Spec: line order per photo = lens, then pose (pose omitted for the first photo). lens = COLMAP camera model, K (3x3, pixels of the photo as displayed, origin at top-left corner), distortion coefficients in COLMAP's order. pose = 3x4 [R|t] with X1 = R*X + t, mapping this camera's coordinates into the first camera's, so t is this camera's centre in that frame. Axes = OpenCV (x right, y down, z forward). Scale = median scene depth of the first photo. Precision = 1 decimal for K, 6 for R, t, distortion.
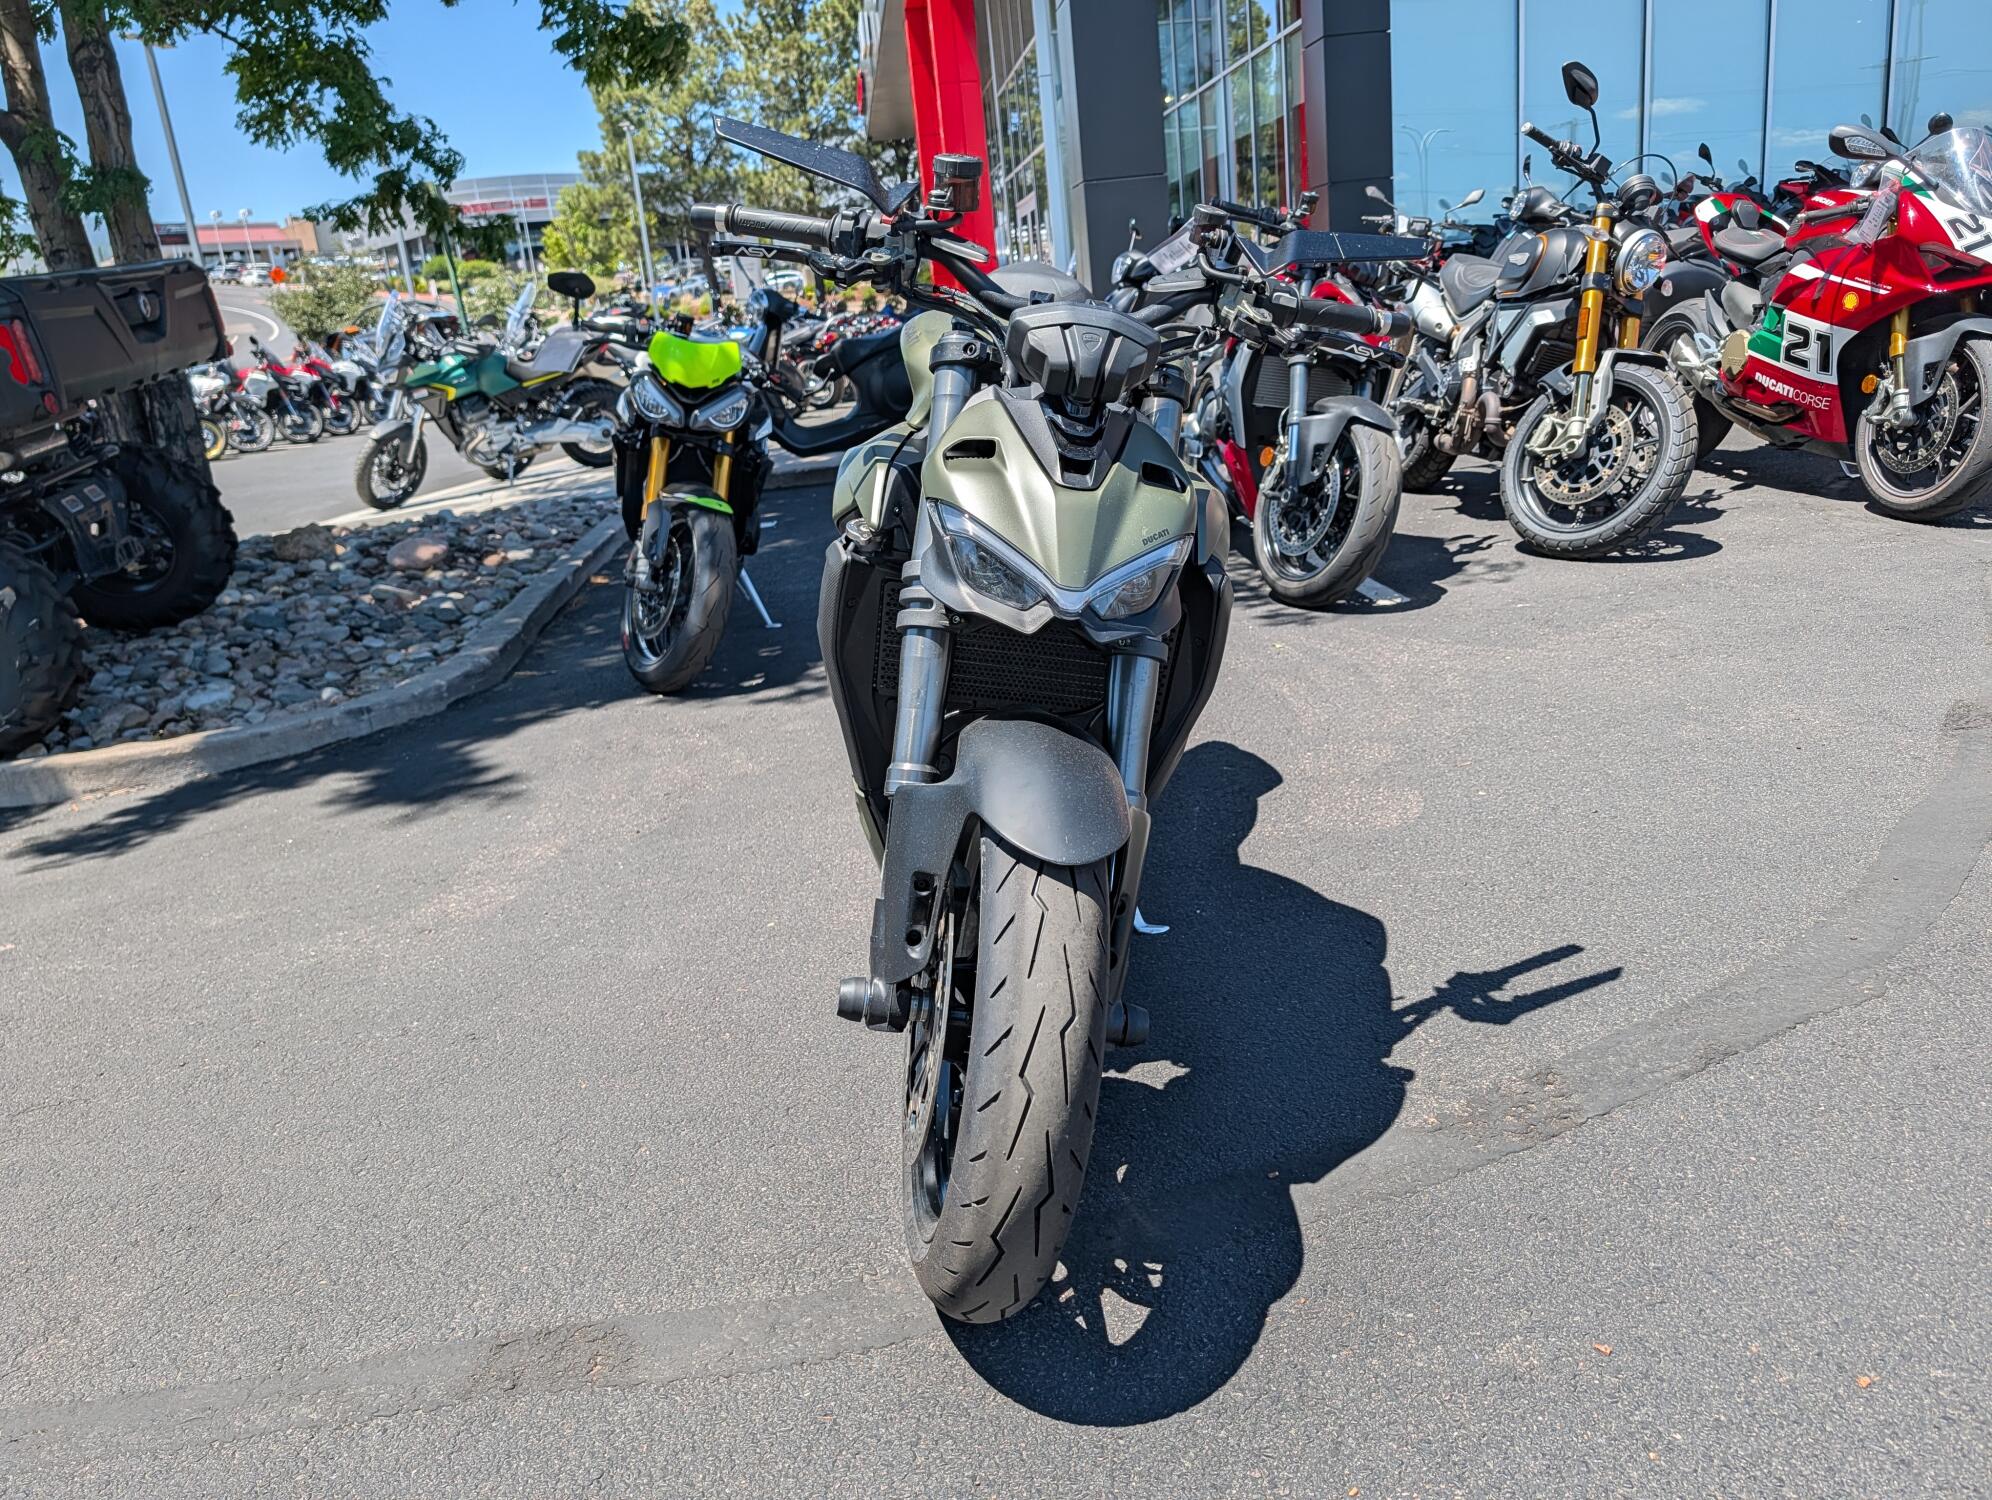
lens RADIAL K [[1485.0, 0, 996.0], [0, 1485.0, 750.0], [0, 0, 1]] dist [-0.003718, -0.010356]
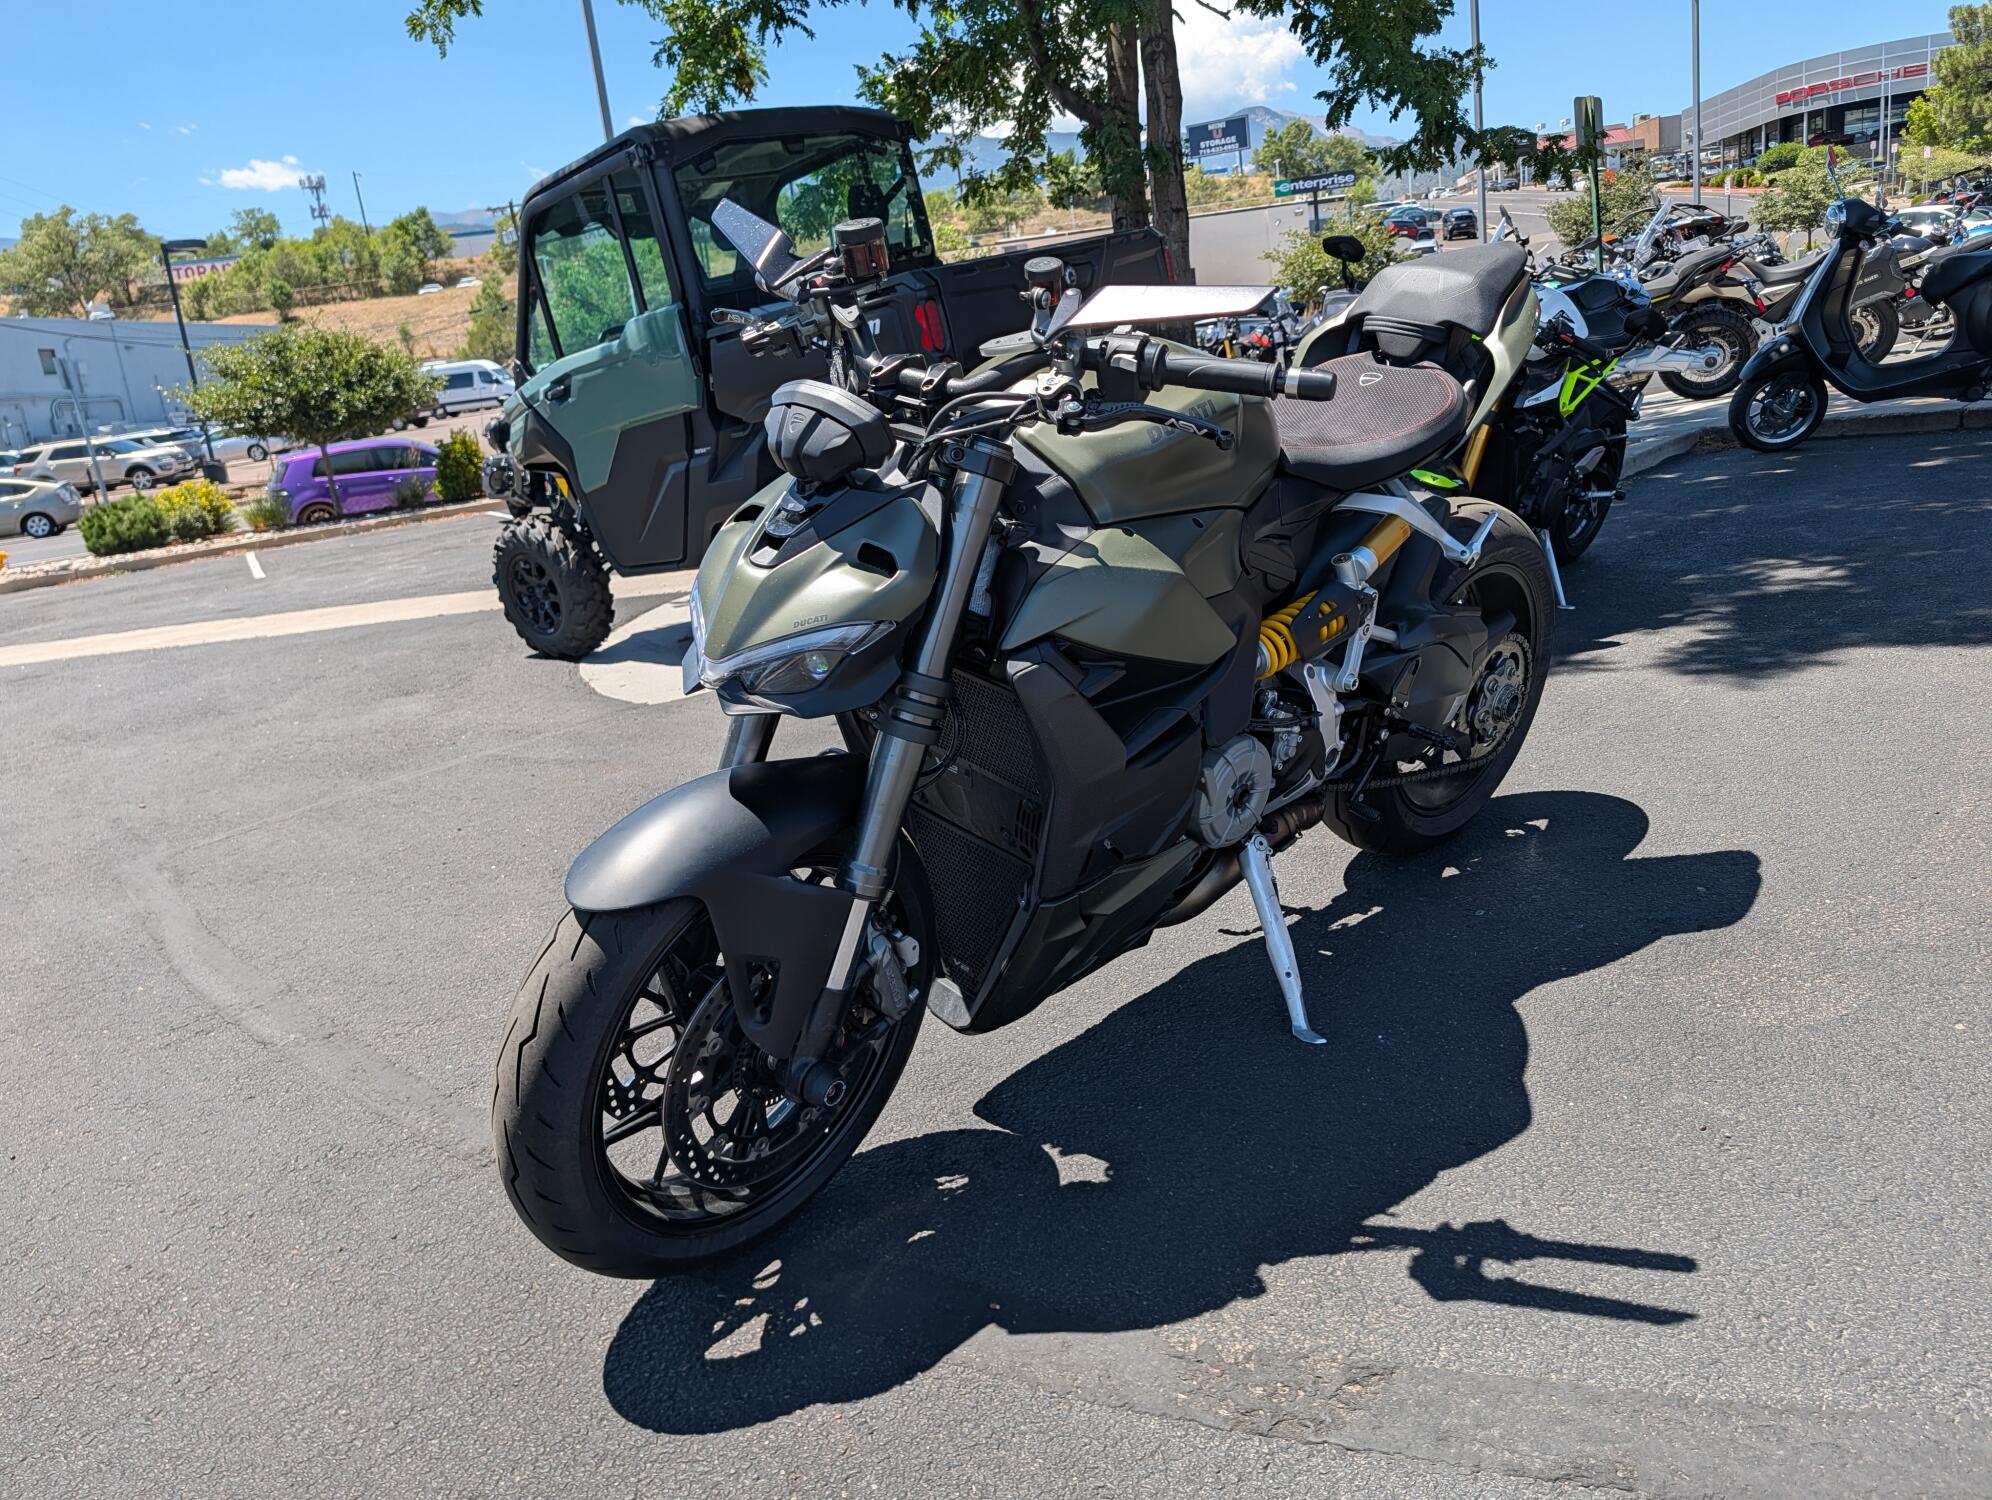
lens RADIAL K [[1485.0, 0, 996.0], [0, 1485.0, 750.0], [0, 0, 1]] dist [-0.003718, -0.010356]
pose [[0.649601, 0.201770, -0.733013, 0.167740], [-0.151293, 0.979165, 0.135450, -0.038257], [0.745070, 0.022911, 0.666593, 0.077429]]
